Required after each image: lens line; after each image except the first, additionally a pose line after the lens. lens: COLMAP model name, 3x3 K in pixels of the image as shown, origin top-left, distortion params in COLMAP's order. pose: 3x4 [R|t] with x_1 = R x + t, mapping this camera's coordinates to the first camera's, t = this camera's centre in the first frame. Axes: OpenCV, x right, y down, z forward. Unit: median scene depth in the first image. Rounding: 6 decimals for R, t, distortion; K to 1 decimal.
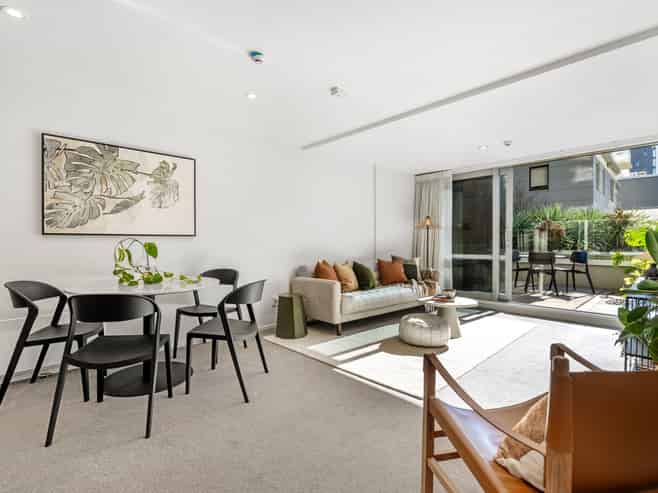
lens RADIAL K [[323.3, 0, 329.0], [0, 323.3, 246.5], [0, 0, 1]] dist [0.001462, 0.000381]
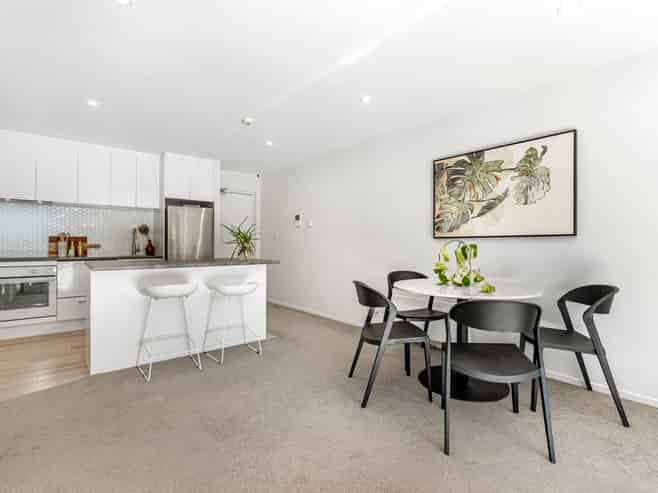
lens RADIAL K [[323.3, 0, 329.0], [0, 323.3, 246.5], [0, 0, 1]] dist [0.001462, 0.000381]
pose [[-0.046333, 0.009773, -0.998878, 0.396562], [-0.012689, 0.999866, 0.010371, -0.010203], [0.998845, 0.013155, -0.046203, 0.573525]]
